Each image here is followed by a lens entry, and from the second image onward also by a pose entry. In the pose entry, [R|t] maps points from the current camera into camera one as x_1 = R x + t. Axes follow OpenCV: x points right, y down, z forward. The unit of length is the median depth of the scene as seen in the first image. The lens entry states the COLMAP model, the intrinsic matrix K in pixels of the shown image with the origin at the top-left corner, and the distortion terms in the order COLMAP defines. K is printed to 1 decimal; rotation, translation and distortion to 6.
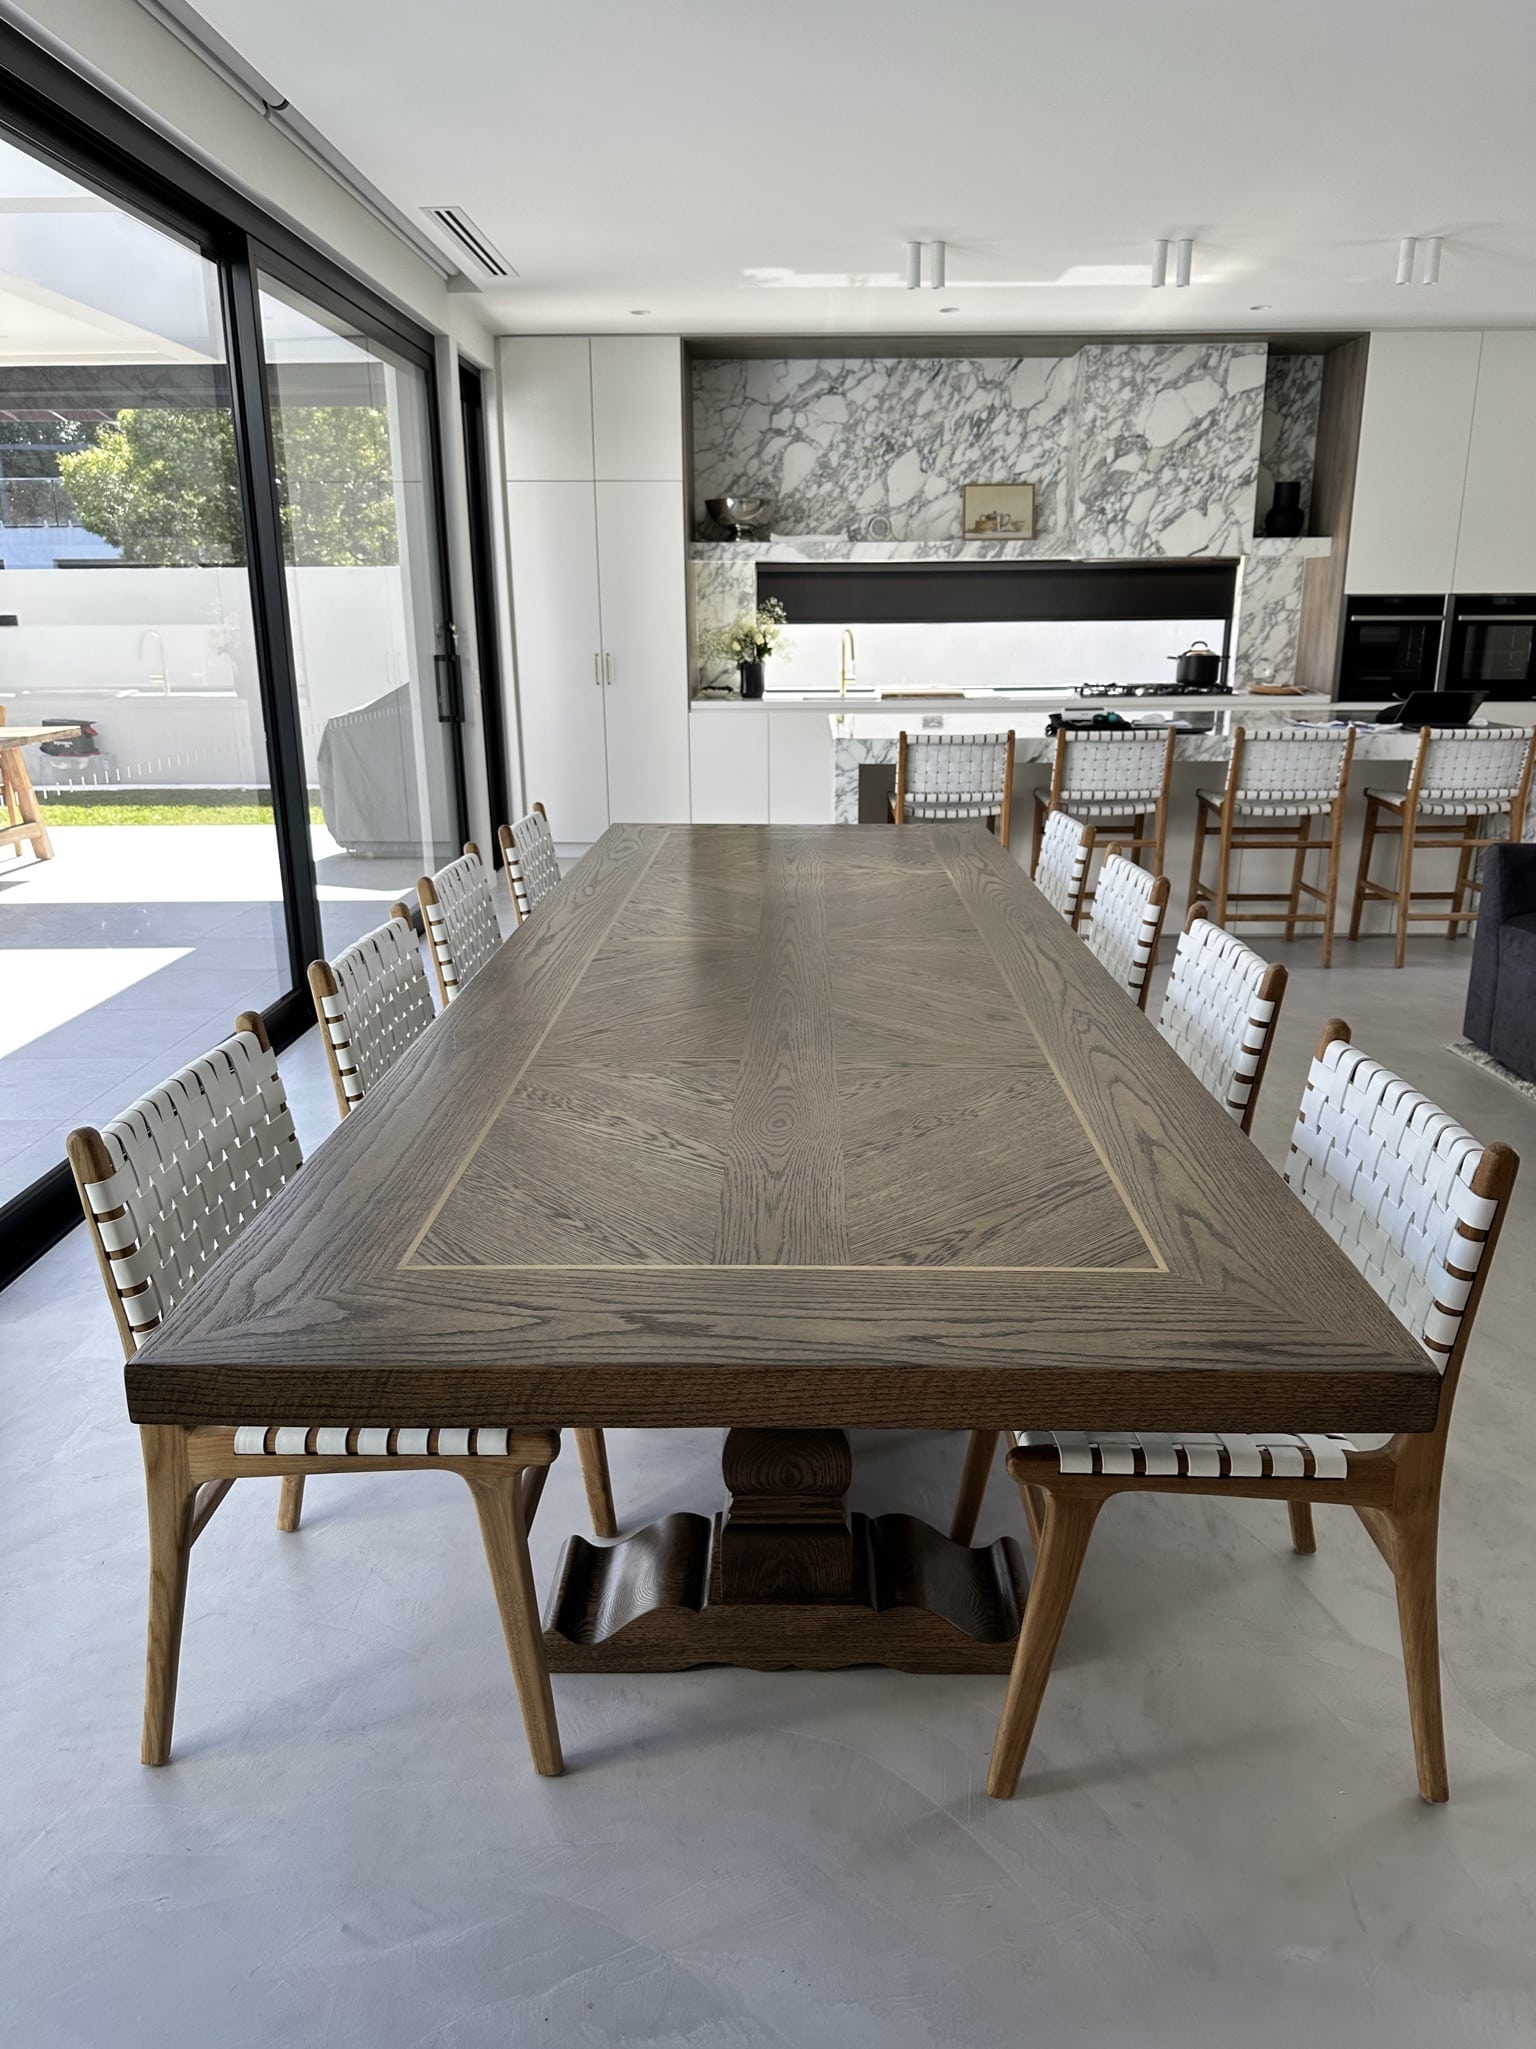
lens RADIAL K [[1566.0, 0, 756.1], [0, 1566.0, 1050.2], [0, 0, 1]] dist [0.046560, -0.074415]
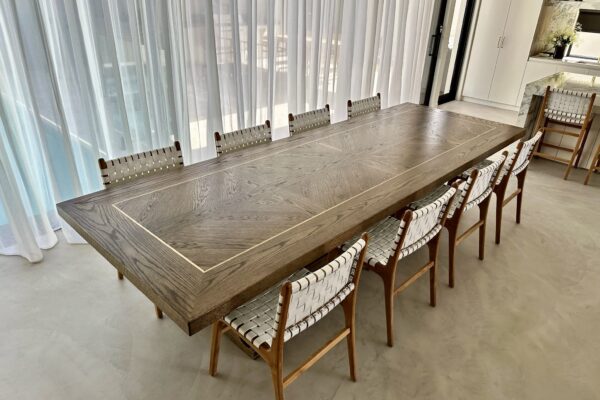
lens RADIAL K [[443.3, 0, 270.2], [0, 443.3, 197.6], [0, 0, 1]] dist [0.035111, -0.013759]
pose [[0.721814, 0.331855, -0.607336, 0.279305], [-0.229614, 0.942667, 0.242189, -0.096458], [0.652887, -0.035362, 0.756629, 0.075741]]
